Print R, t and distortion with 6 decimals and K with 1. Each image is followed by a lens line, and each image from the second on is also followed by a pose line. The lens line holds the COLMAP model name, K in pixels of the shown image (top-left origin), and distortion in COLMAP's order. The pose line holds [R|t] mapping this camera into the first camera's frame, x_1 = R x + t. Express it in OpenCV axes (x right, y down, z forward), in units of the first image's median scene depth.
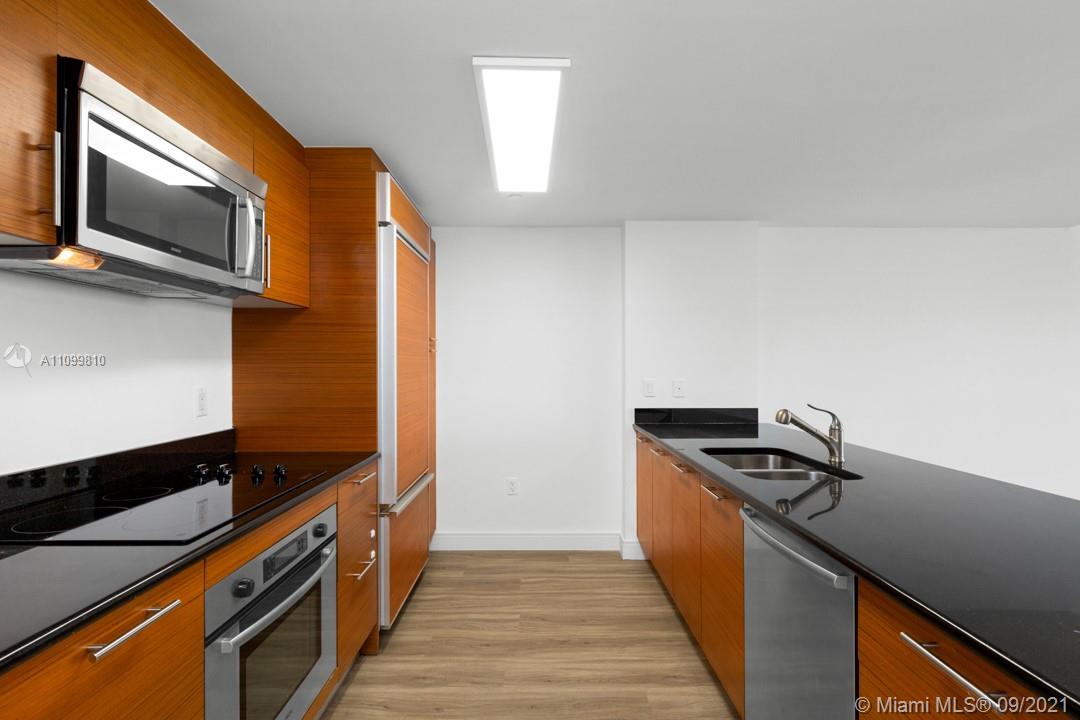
lens RADIAL K [[527.8, 0, 544.9], [0, 527.8, 367.3], [0, 0, 1]] dist [-0.001403, -0.000208]
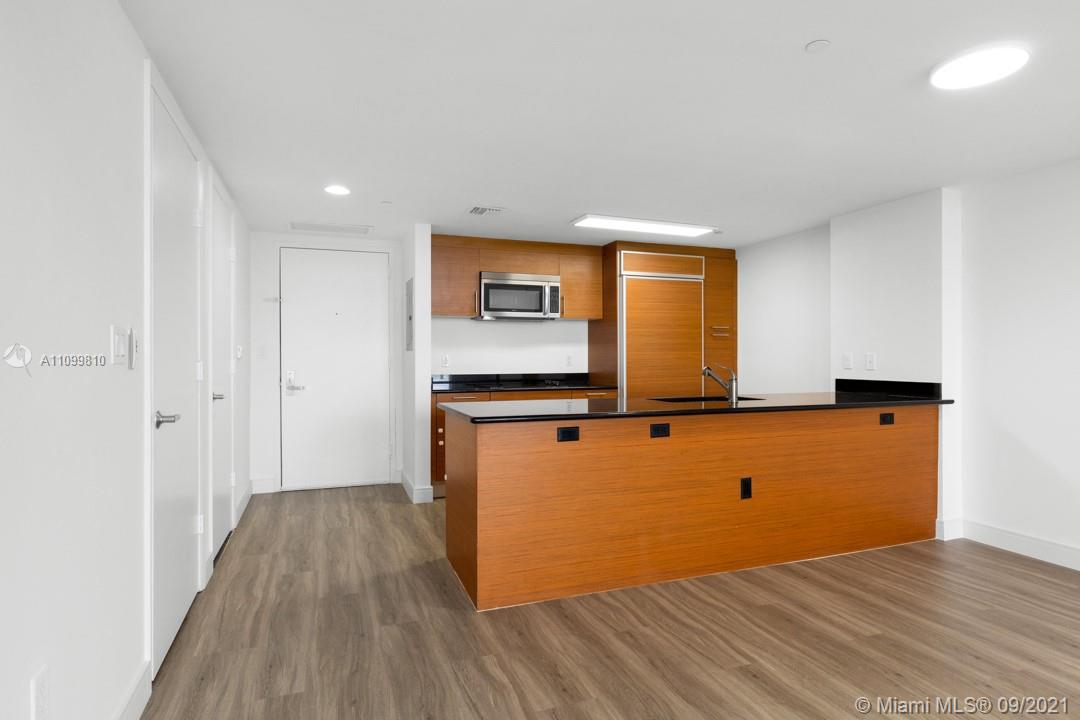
lens RADIAL K [[578.3, 0, 538.5], [0, 578.3, 355.3], [0, 0, 1]] dist [-0.000070, 0.000023]
pose [[0.340567, -0.001272, -0.940219, 1.901801], [0.000133, 0.999999, -0.001305, 0.046612], [0.940220, 0.000319, 0.340567, -0.073922]]
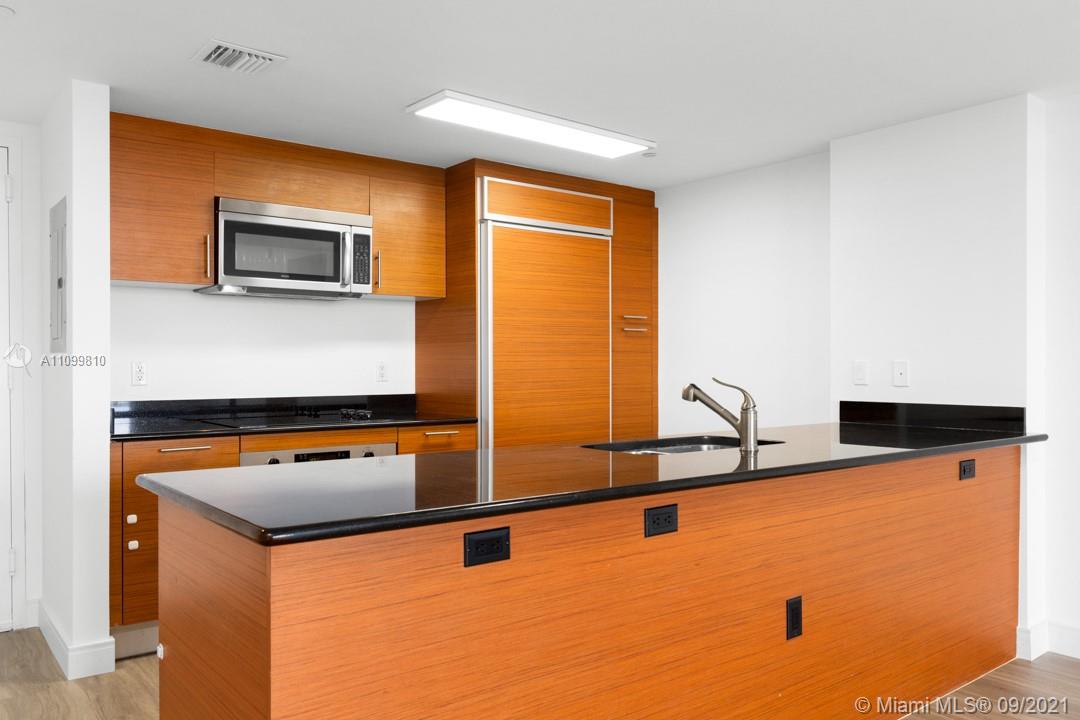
lens RADIAL K [[826.5, 0, 539.2], [0, 826.5, 366.0], [0, 0, 1]] dist [0.001768, -0.001477]
pose [[0.612322, 0.001309, -0.790607, 1.342080], [-0.000671, 0.999999, 0.001136, 0.049340], [0.790608, -0.000165, 0.612323, -0.010072]]
